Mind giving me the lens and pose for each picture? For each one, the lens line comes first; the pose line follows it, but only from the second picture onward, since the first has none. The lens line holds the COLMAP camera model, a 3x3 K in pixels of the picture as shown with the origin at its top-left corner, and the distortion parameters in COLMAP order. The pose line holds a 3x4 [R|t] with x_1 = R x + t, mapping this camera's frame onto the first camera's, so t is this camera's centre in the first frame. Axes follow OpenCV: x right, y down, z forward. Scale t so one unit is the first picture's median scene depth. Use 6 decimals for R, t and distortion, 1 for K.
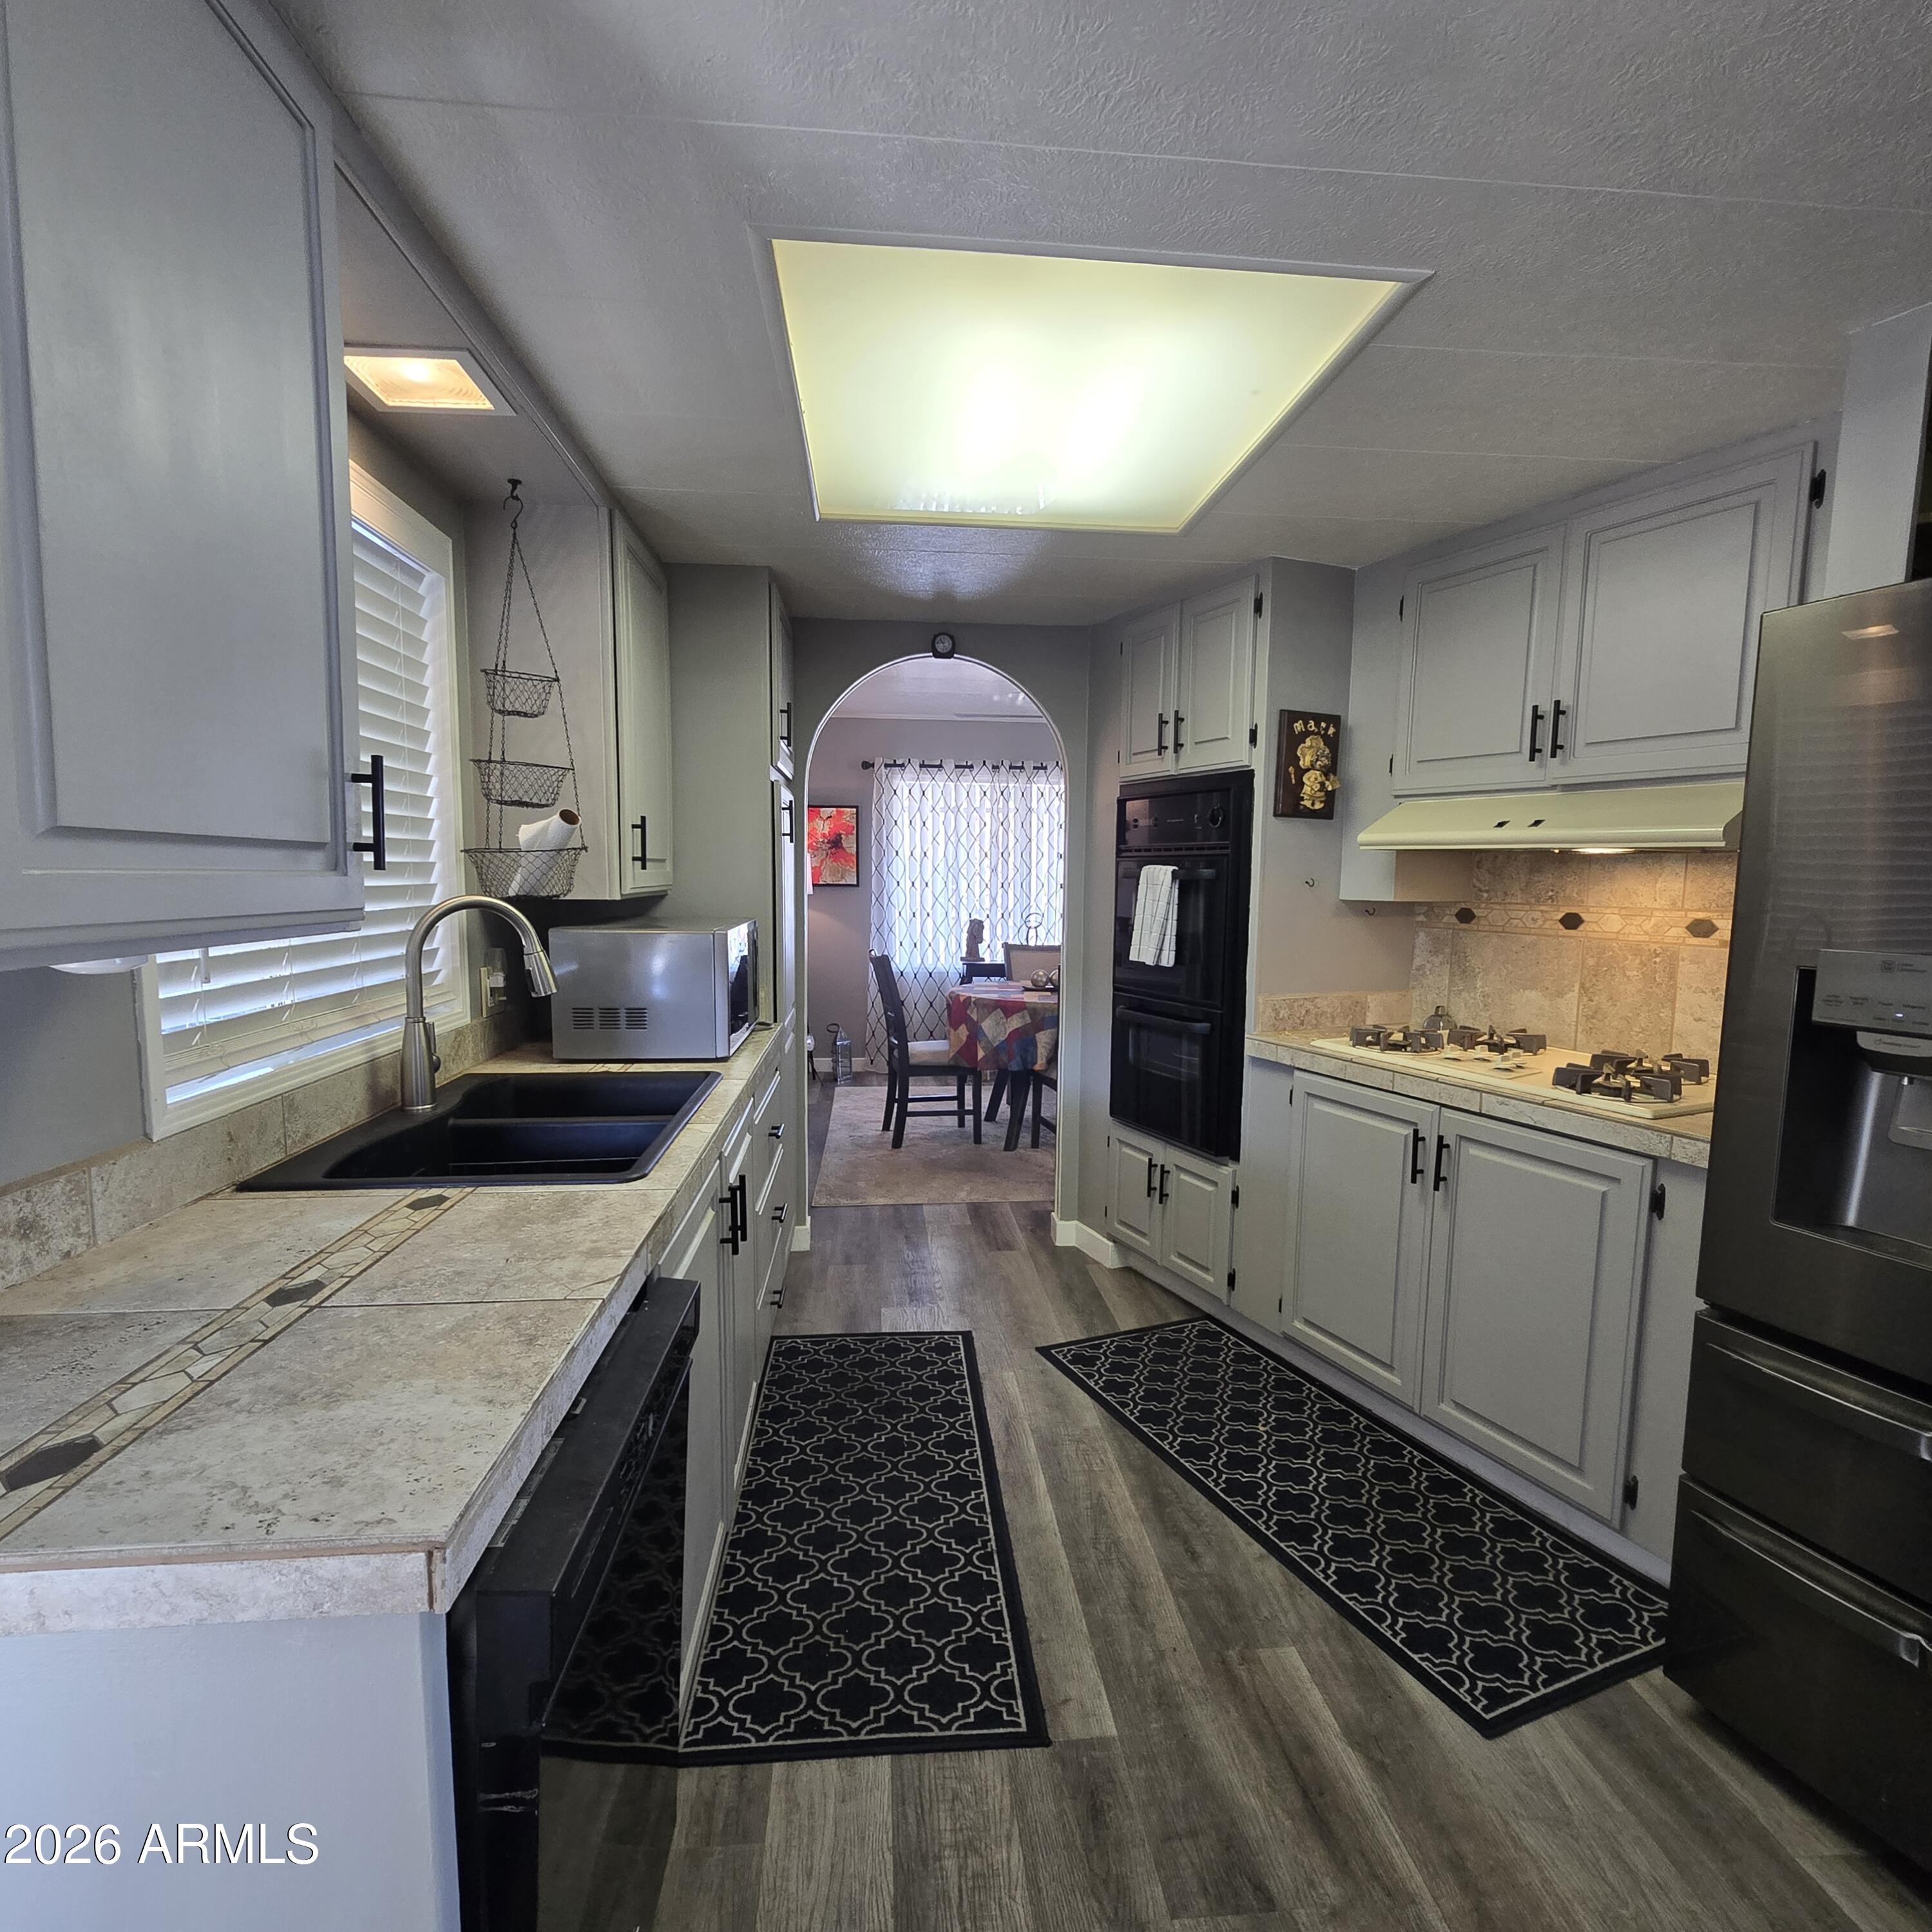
lens RADIAL K [[1058.8, 0, 970.3], [0, 1058.8, 986.2], [0, 0, 1]] dist [-0.001058, -0.001681]
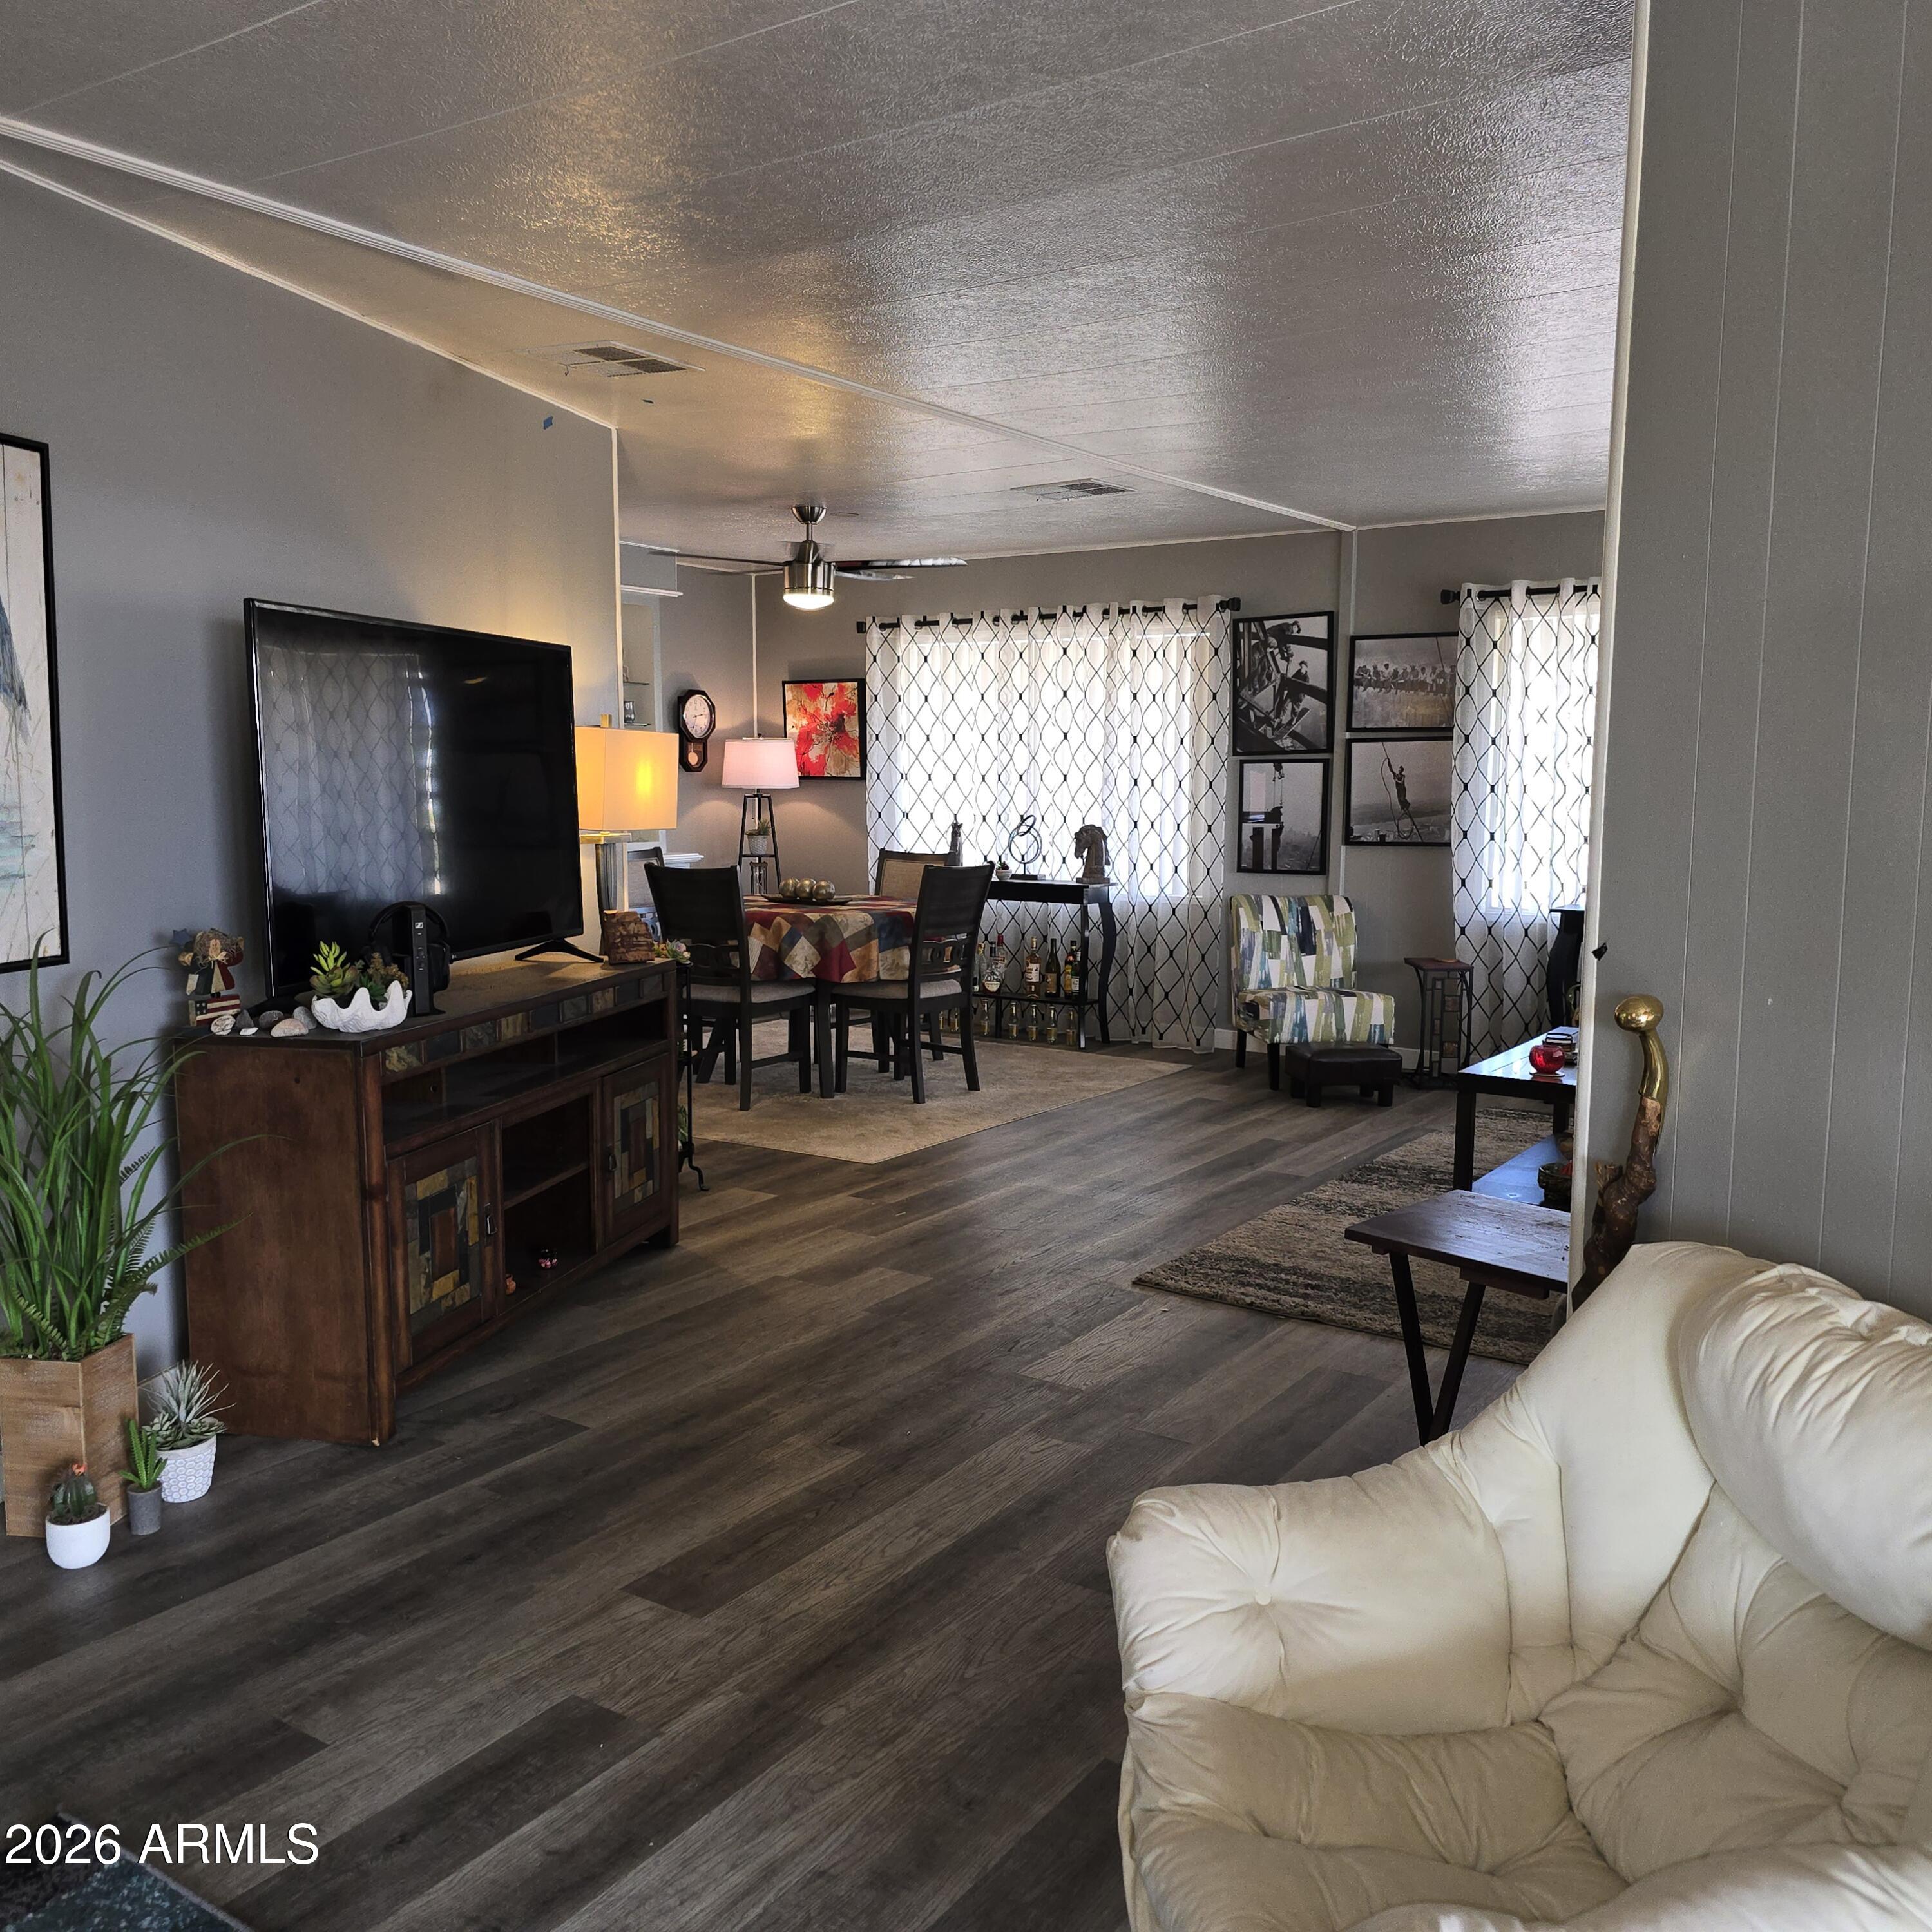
lens RADIAL K [[1724.7, 0, 949.5], [0, 1724.7, 984.2], [0, 0, 1]] dist [0.081690, -0.094631]
pose [[0.773932, 0.070132, -0.629373, 2.094672], [-0.062025, 0.997465, 0.034878, 0.028956], [0.630224, 0.012043, 0.776320, 0.070520]]
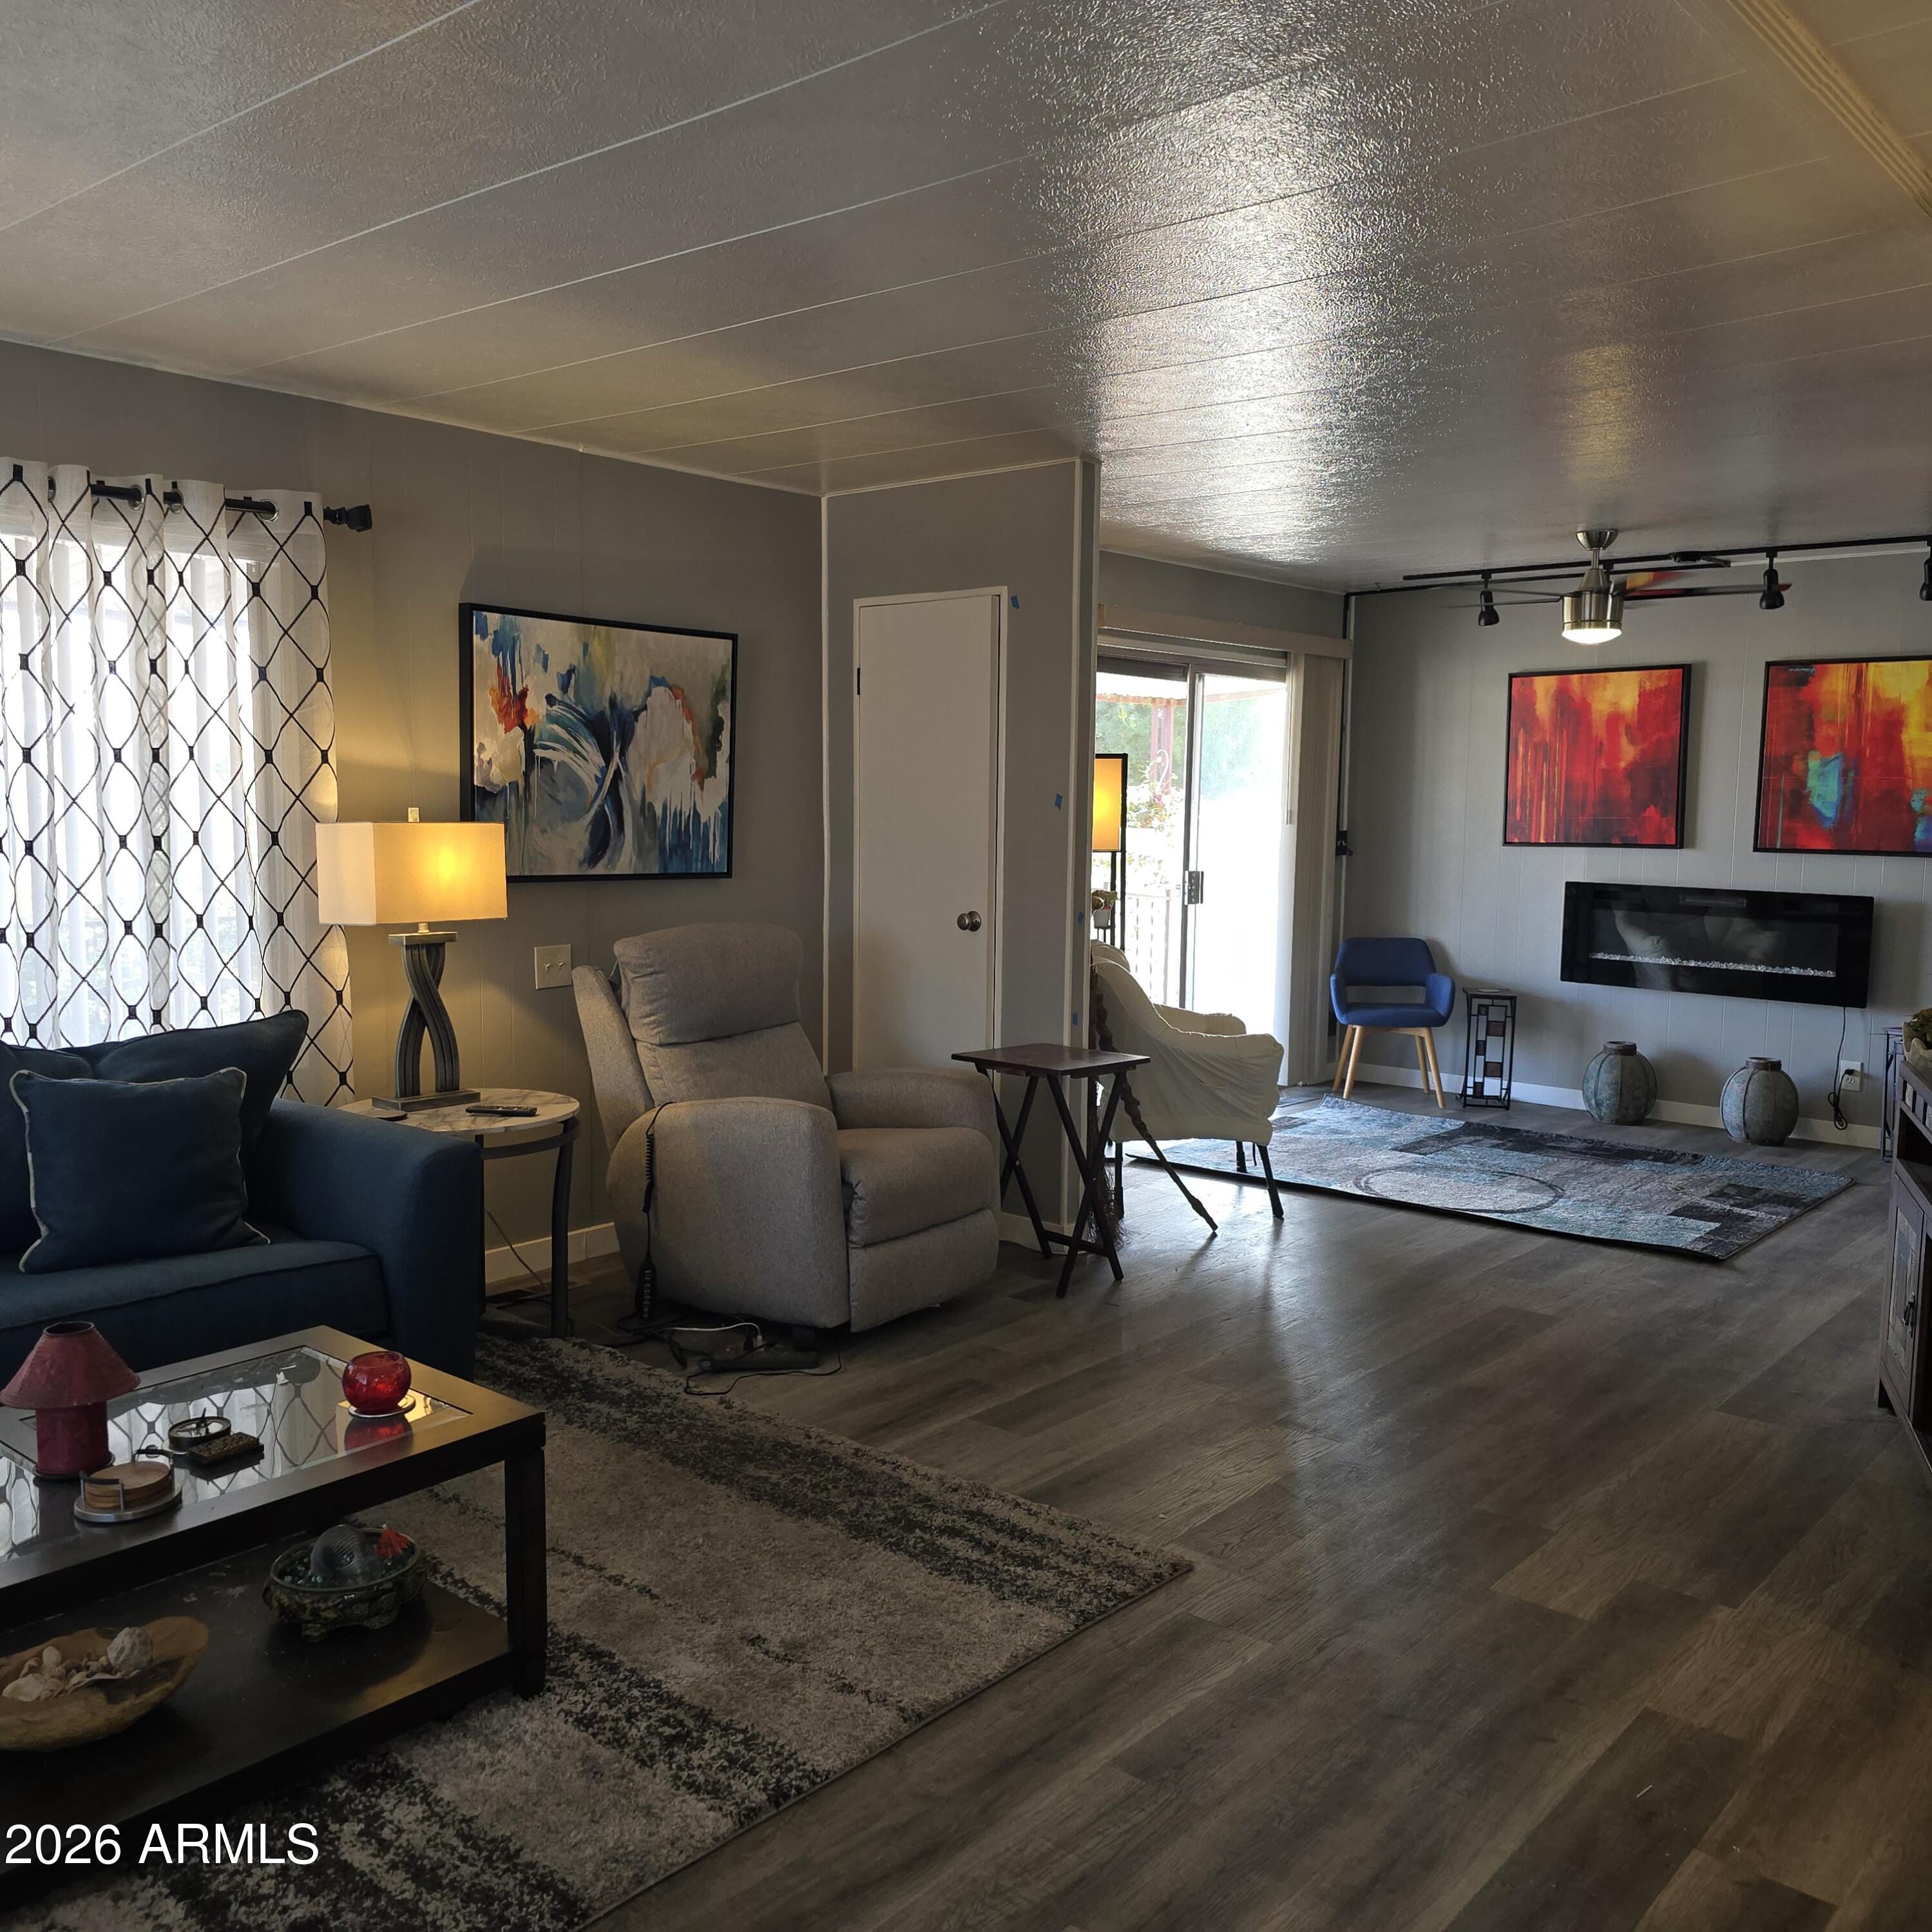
lens RADIAL K [[1724.7, 0, 967.7], [0, 1724.7, 963.2], [0, 0, 1]] dist [0.081690, -0.094631]
pose [[-0.694491, -0.090988, 0.713726, 0.458712], [0.058413, 0.981567, 0.181972, -0.267798], [-0.717127, 0.168069, -0.676374, 2.381829]]
